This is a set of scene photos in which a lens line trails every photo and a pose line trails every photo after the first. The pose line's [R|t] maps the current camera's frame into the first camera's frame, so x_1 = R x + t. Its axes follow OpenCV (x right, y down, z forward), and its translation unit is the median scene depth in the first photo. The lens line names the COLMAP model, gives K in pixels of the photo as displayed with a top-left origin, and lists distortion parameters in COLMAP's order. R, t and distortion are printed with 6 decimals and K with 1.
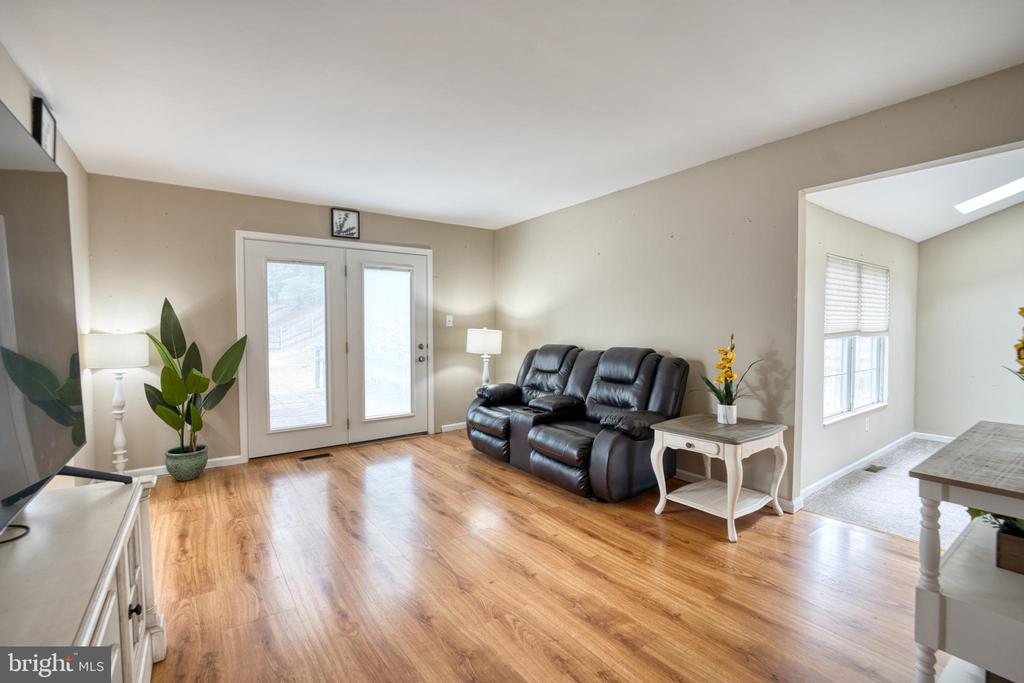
lens RADIAL K [[440.3, 0, 488.5], [0, 440.3, 340.7], [0, 0, 1]] dist [-0.019920, 0.000044]
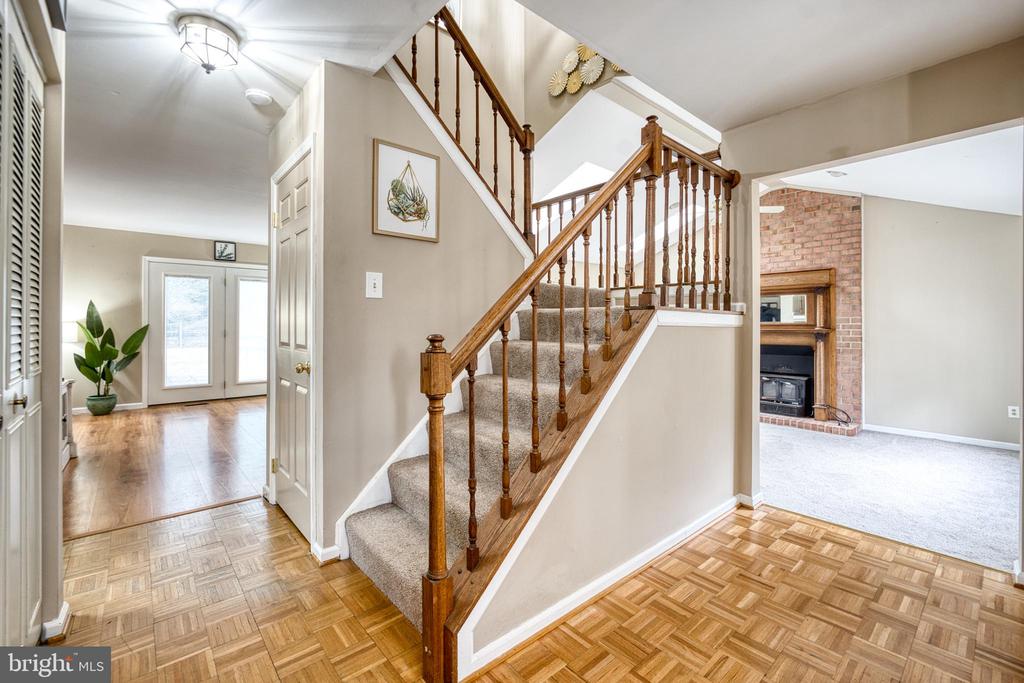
lens RADIAL K [[440.8, 0, 513.8], [0, 440.8, 322.5], [0, 0, 1]] dist [-0.014114, 0.000458]
pose [[0.991823, 0.003537, 0.127574, 0.510849], [0.001344, 0.999271, -0.038159, 0.040618], [-0.127616, 0.038019, 0.991095, -0.666113]]
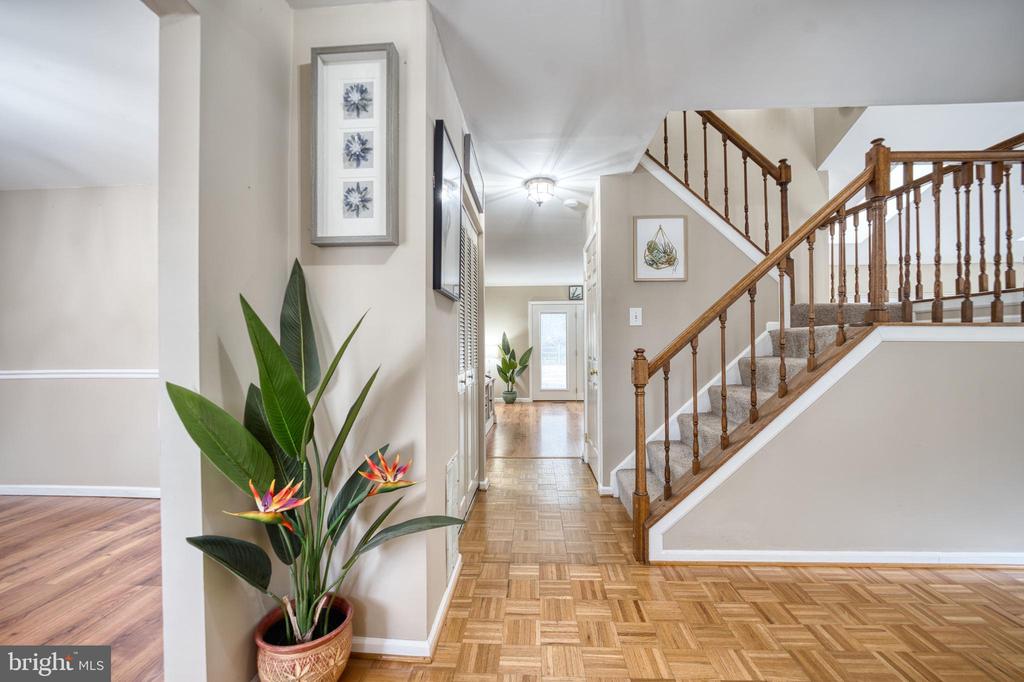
lens RADIAL K [[418.7, 0, 510.4], [0, 418.7, 349.1], [0, 0, 1]] dist [-0.028187, -0.000080]
pose [[0.802382, -0.000439, -0.596811, 0.656455], [-0.015828, 0.999632, -0.022016, 0.050584], [0.596601, 0.027111, 0.802080, -0.821454]]
